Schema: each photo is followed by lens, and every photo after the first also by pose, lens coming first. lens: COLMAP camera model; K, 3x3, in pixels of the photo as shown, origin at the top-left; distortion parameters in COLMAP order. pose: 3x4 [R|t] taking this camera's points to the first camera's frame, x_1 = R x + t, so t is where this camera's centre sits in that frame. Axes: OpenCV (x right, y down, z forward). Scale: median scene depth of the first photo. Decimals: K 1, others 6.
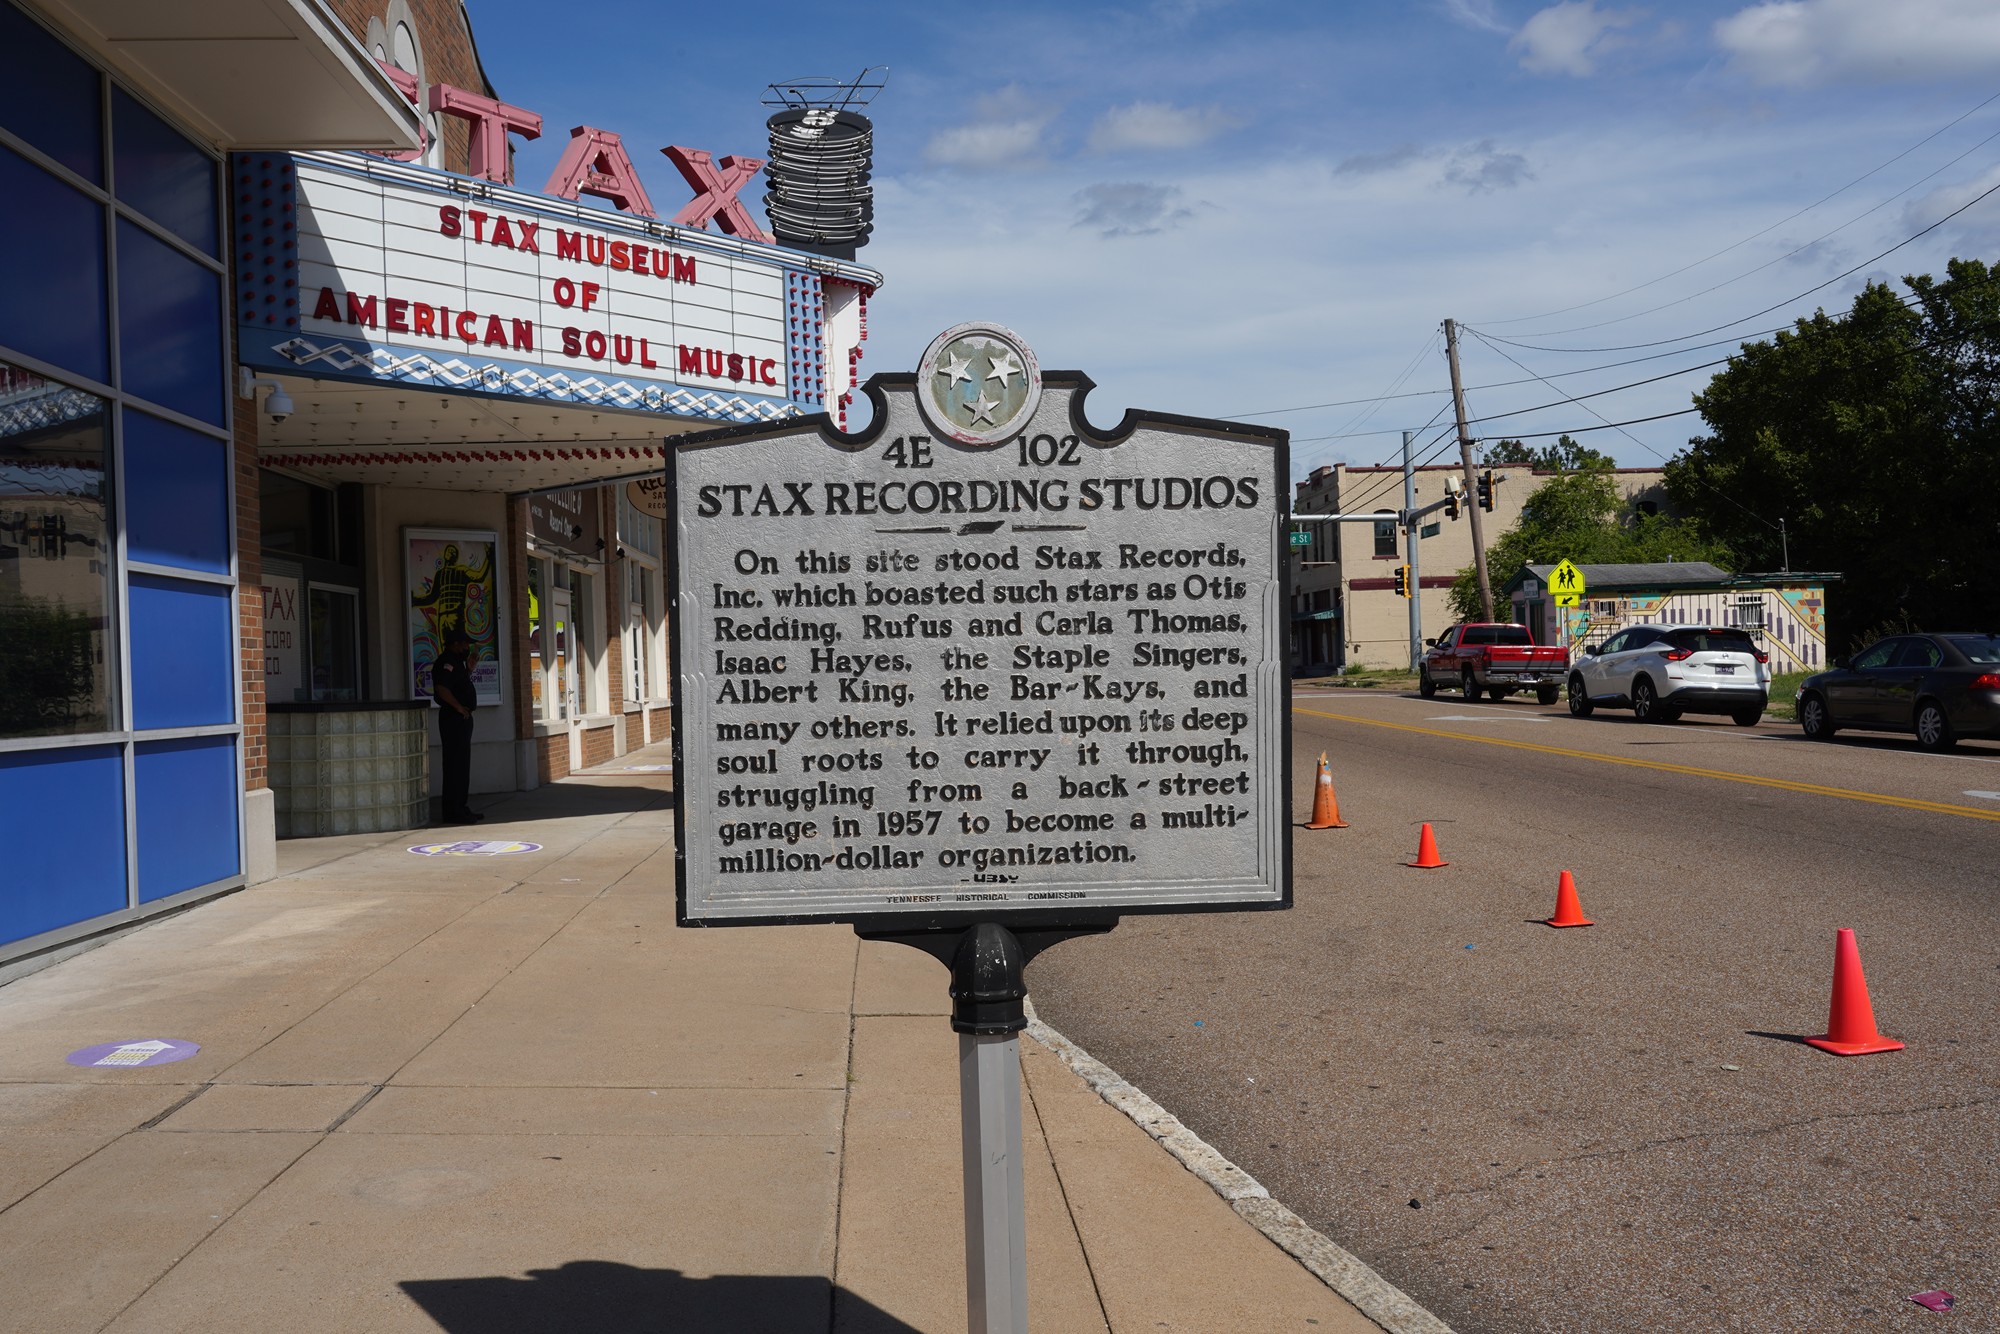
lens RADIAL K [[1803.3, 0, 1000.0], [0, 1803.3, 667.0], [0, 0, 1]] dist [-0.002939, -0.006871]
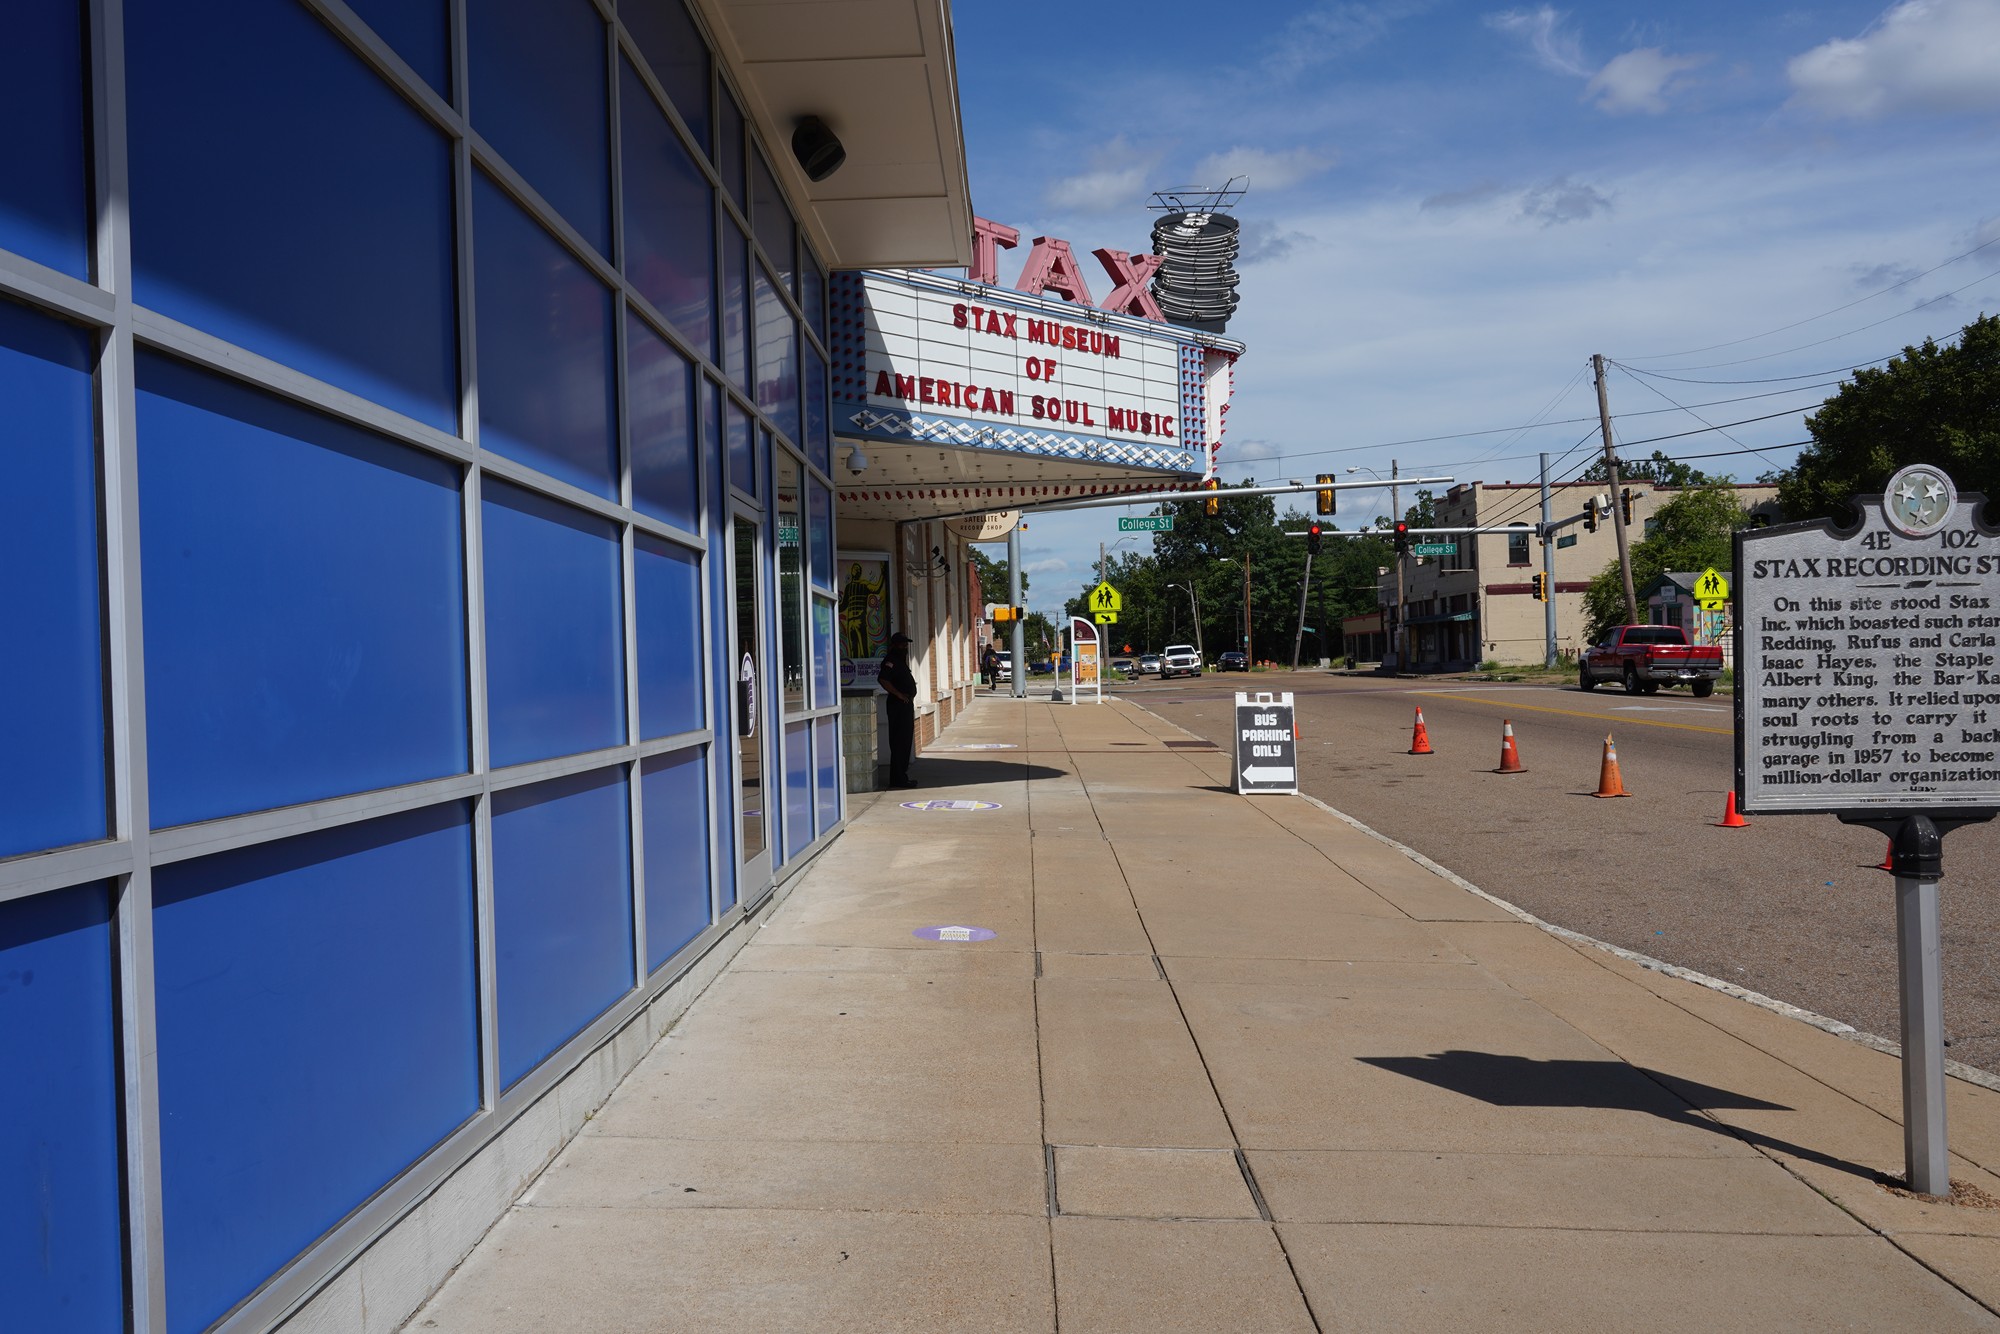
lens RADIAL K [[1608.4, 0, 1000.0], [0, 1608.4, 667.0], [0, 0, 1]] dist [-0.012432, 0.006108]
pose [[0.996525, 0.002752, -0.083249, -0.182554], [-0.002503, 0.999992, 0.003099, -0.000262], [0.083257, -0.002880, 0.996524, -0.143534]]
